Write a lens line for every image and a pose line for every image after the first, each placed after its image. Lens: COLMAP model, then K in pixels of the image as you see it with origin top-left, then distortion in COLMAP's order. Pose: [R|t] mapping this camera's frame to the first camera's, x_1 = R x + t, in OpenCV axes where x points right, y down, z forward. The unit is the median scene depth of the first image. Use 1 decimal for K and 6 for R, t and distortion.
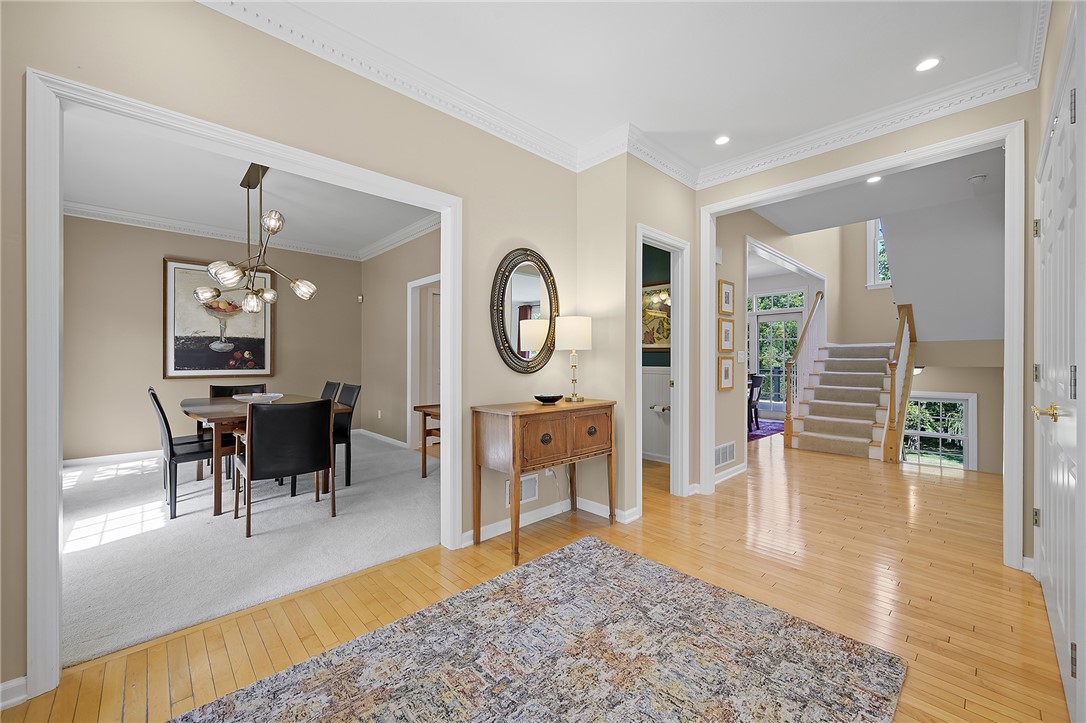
lens RADIAL K [[425.1, 0, 543.8], [0, 425.1, 362.1], [0, 0, 1]] dist [-0.001936, 0.000051]
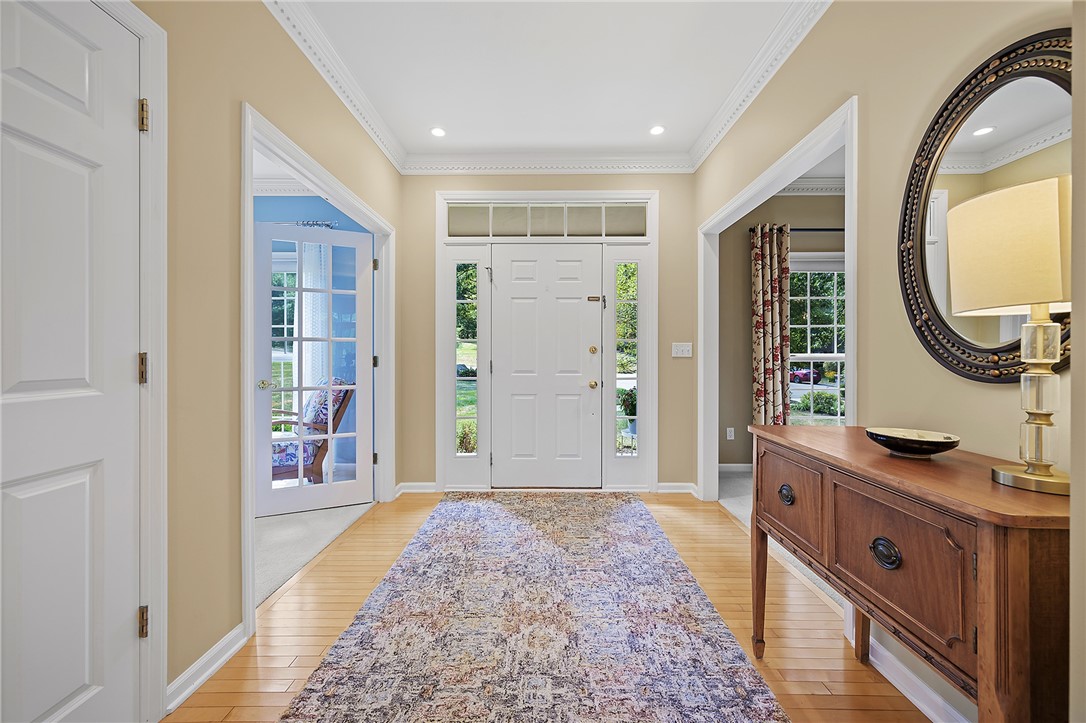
lens RADIAL K [[425.1, 0, 543.8], [0, 425.1, 362.1], [0, 0, 1]] dist [-0.001936, 0.000051]
pose [[-0.689802, 0.009404, -0.723937, 0.890076], [-0.004863, 0.999833, 0.017621, 0.005302], [0.723982, 0.015675, -0.689641, 1.672243]]
